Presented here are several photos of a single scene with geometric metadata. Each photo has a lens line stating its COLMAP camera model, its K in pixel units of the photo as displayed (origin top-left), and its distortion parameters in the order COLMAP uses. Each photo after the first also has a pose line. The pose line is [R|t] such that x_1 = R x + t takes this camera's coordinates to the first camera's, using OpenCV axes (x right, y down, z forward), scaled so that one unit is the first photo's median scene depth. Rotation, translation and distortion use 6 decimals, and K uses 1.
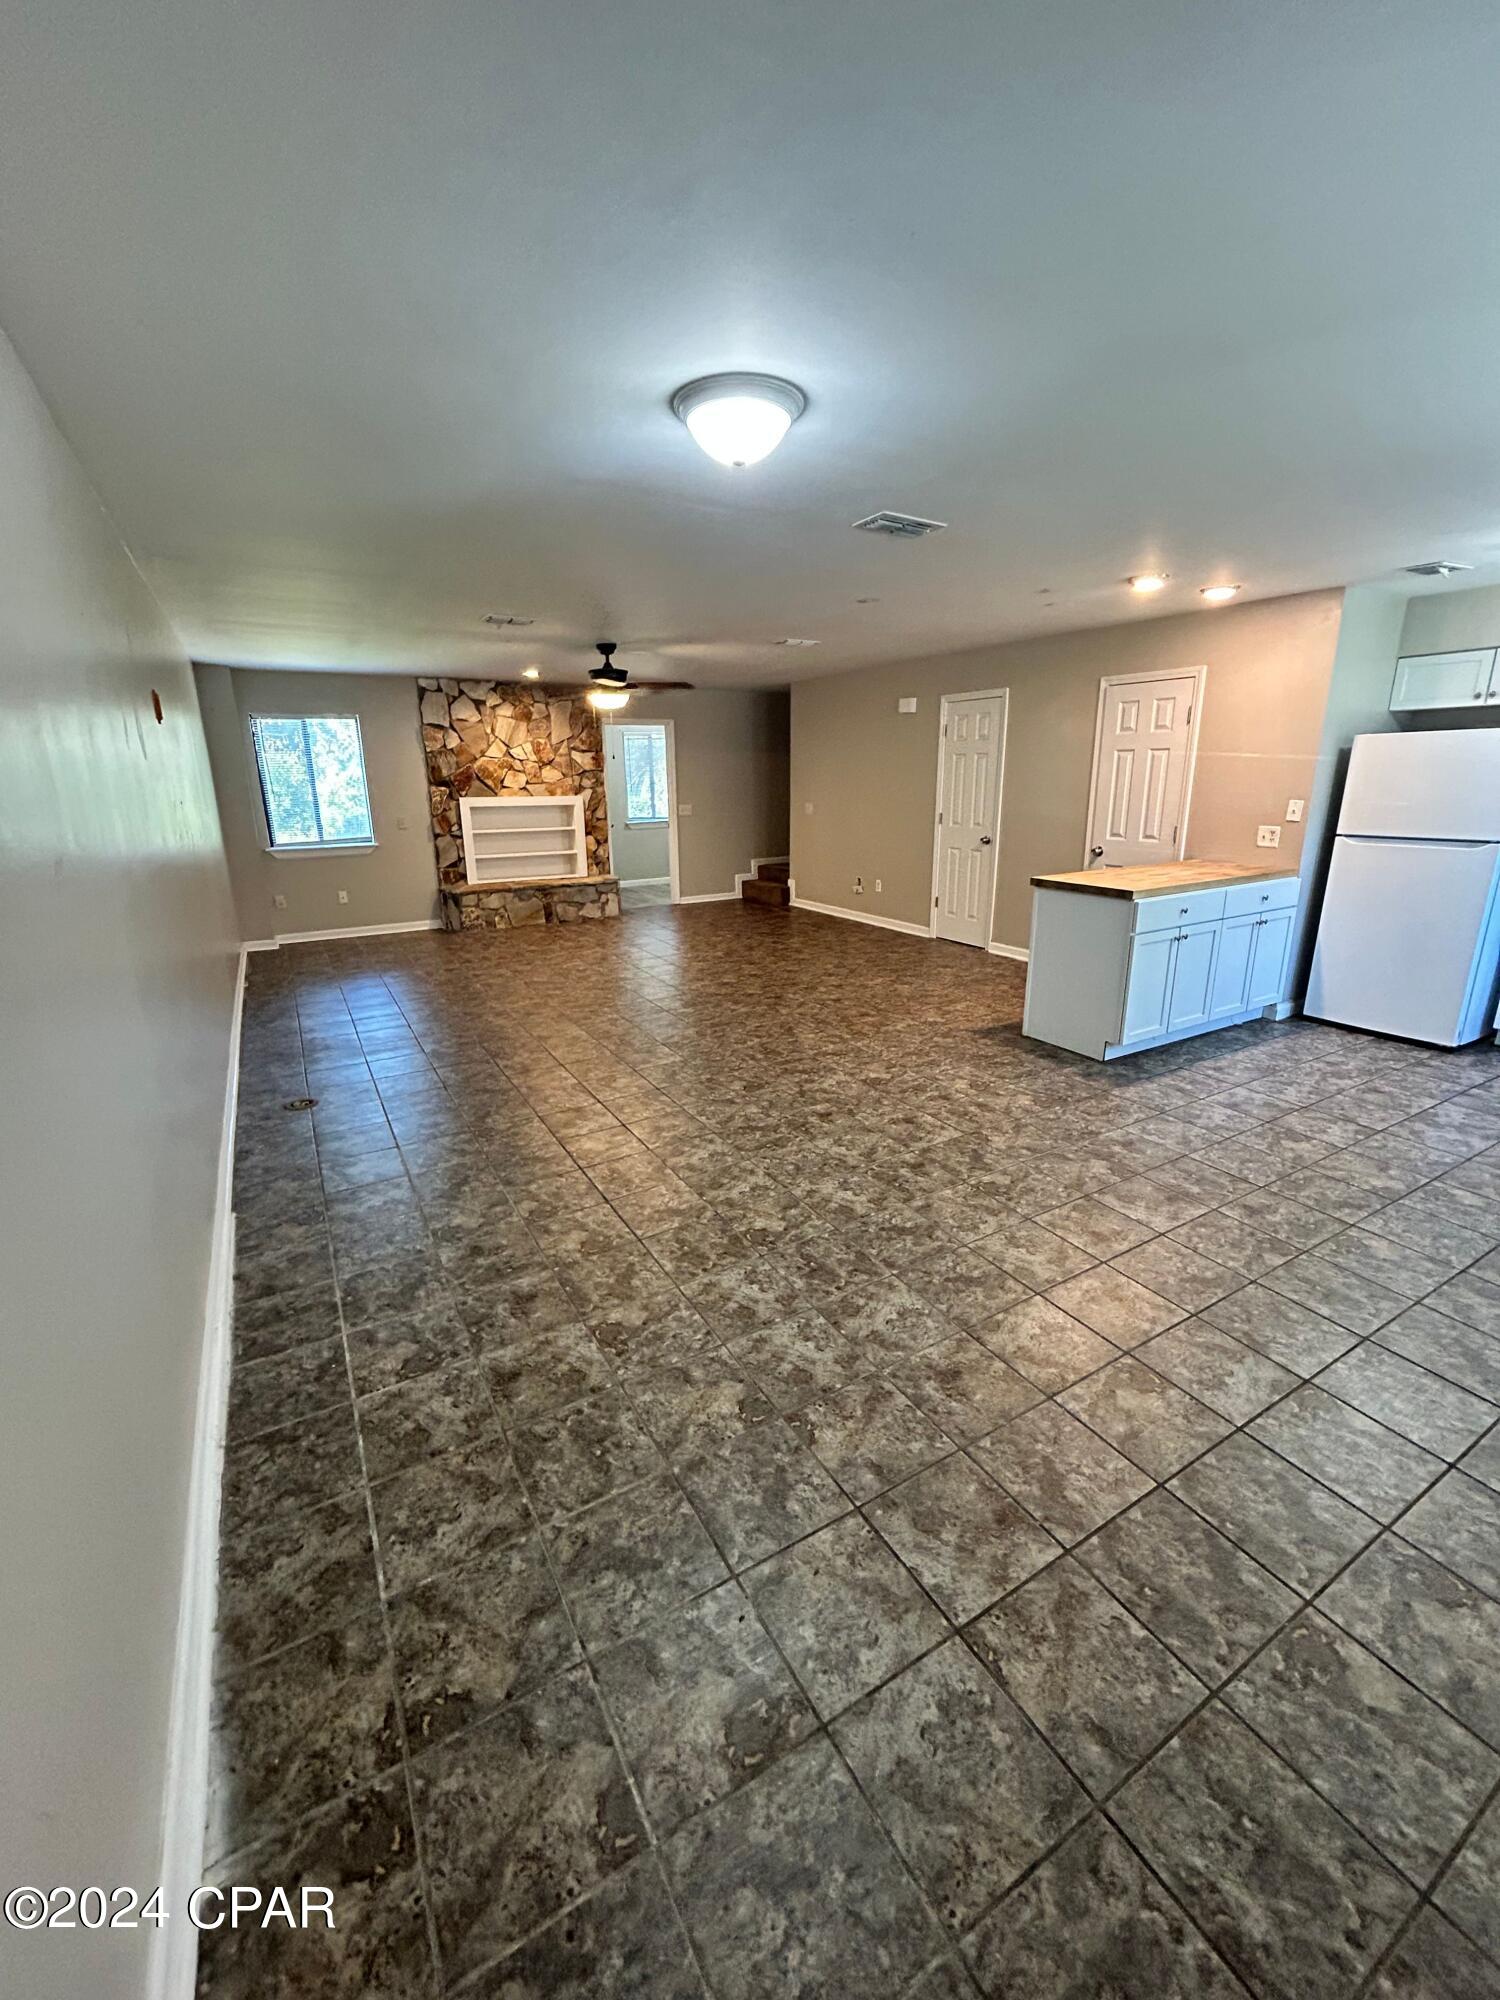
lens RADIAL K [[816.0, 0, 757.2], [0, 816.0, 995.8], [0, 0, 1]] dist [0.002237, 0.000779]
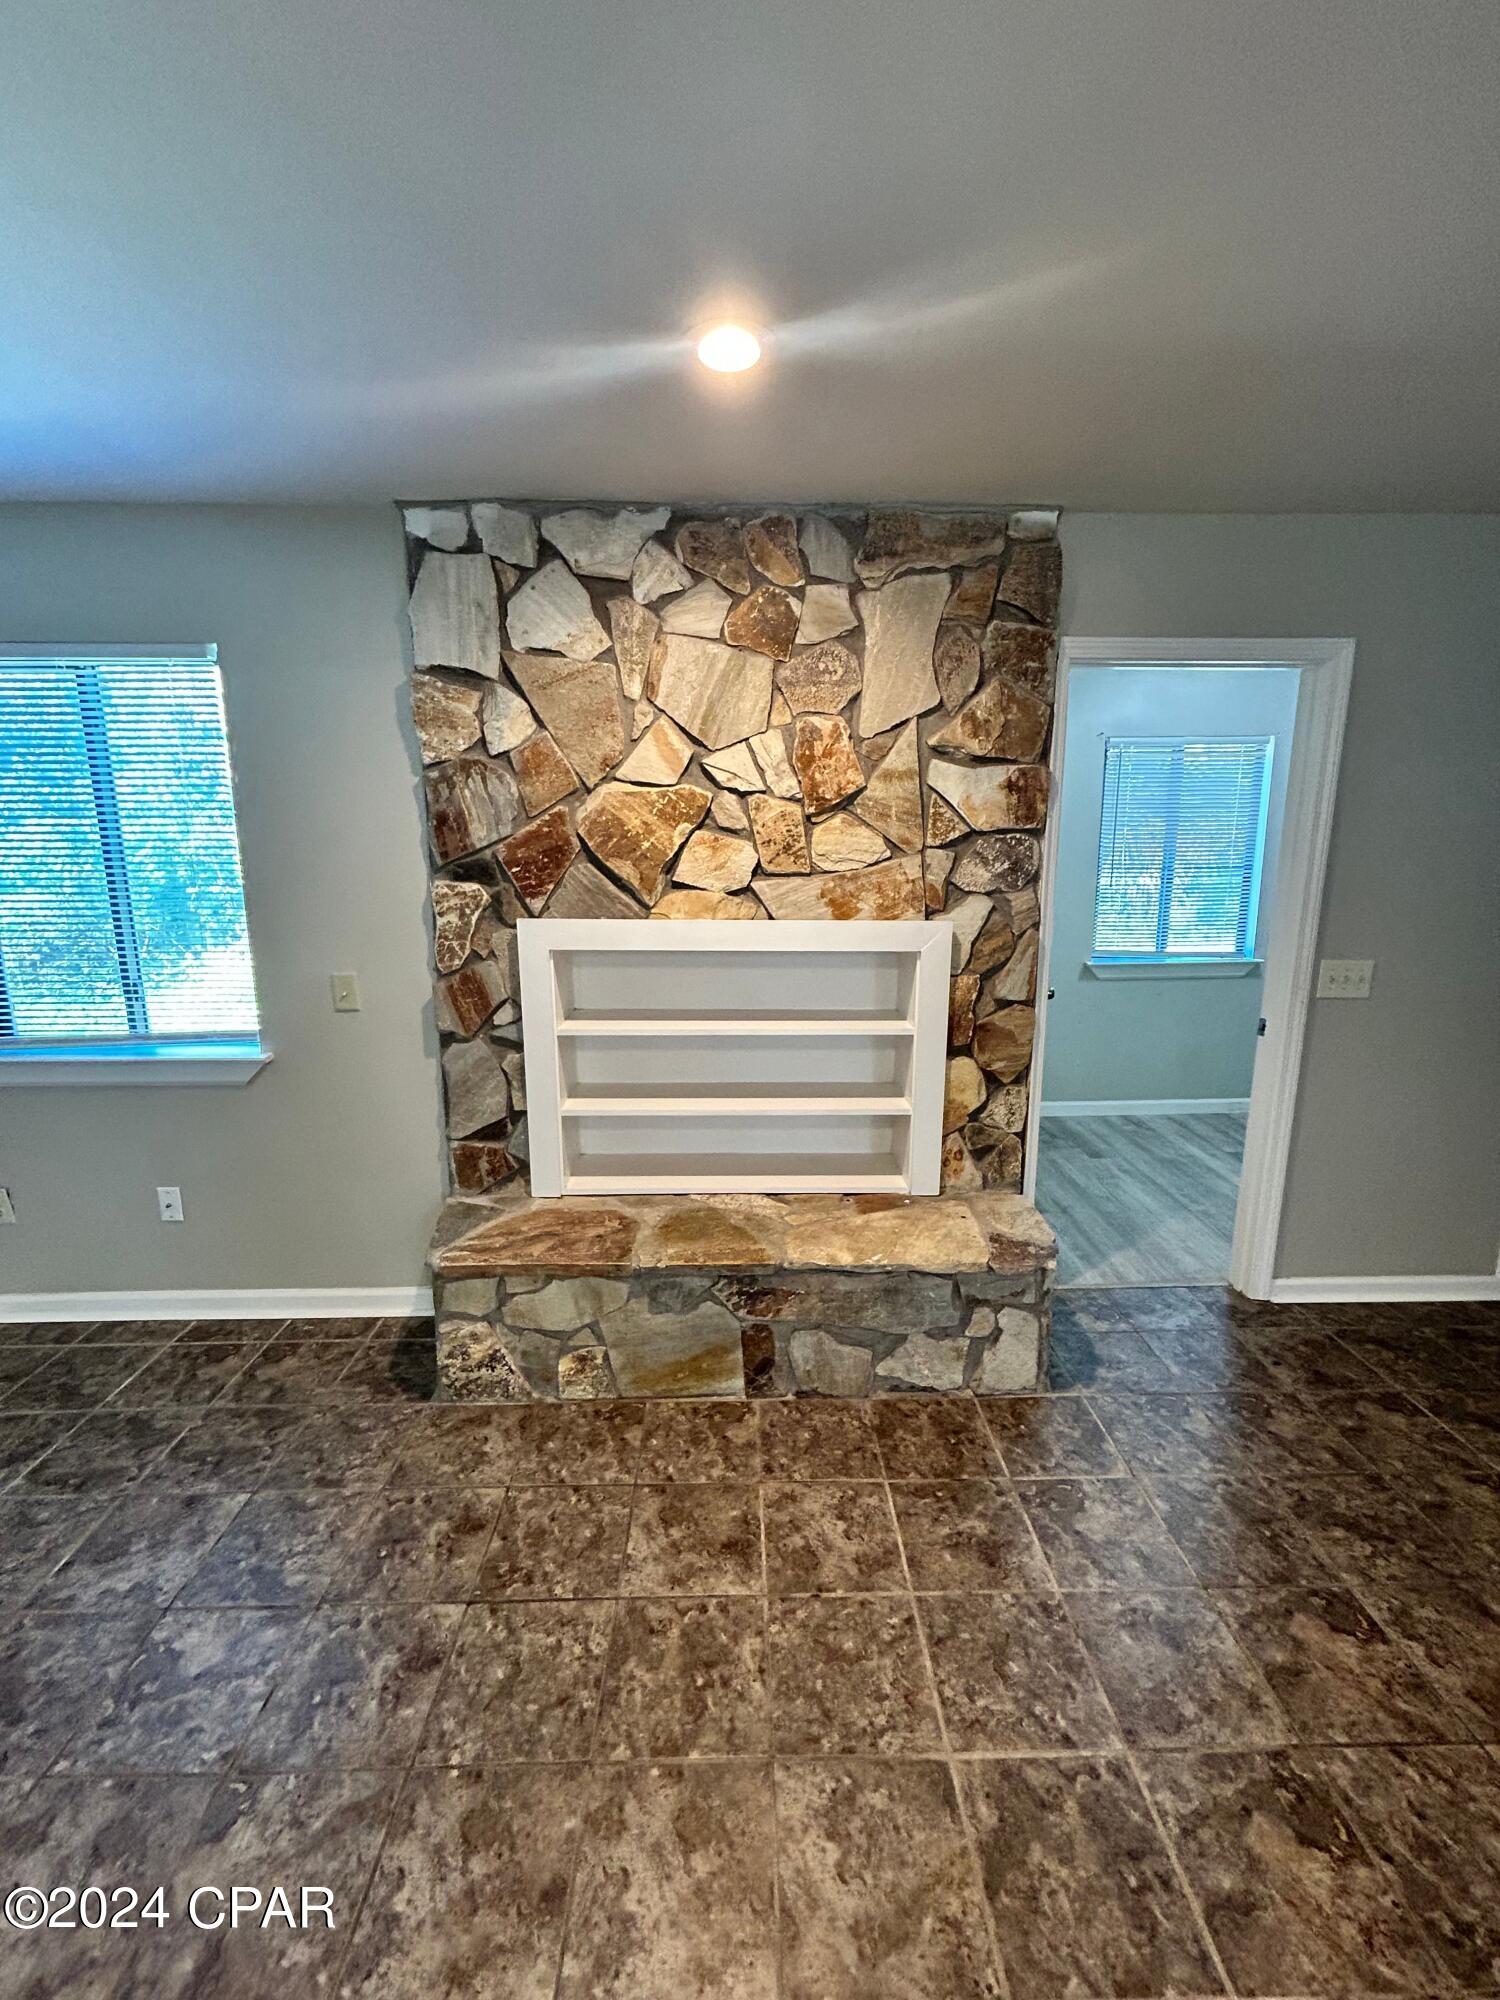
lens RADIAL K [[812.1, 0, 752.4], [0, 812.1, 1000.6], [0, 0, 1]] dist [0.002190, 0.000593]
pose [[0.869577, 0.103090, -0.482916, -0.145378], [-0.139024, 0.989517, -0.039102, -0.209750], [0.473822, 0.101139, 0.874793, 0.772093]]
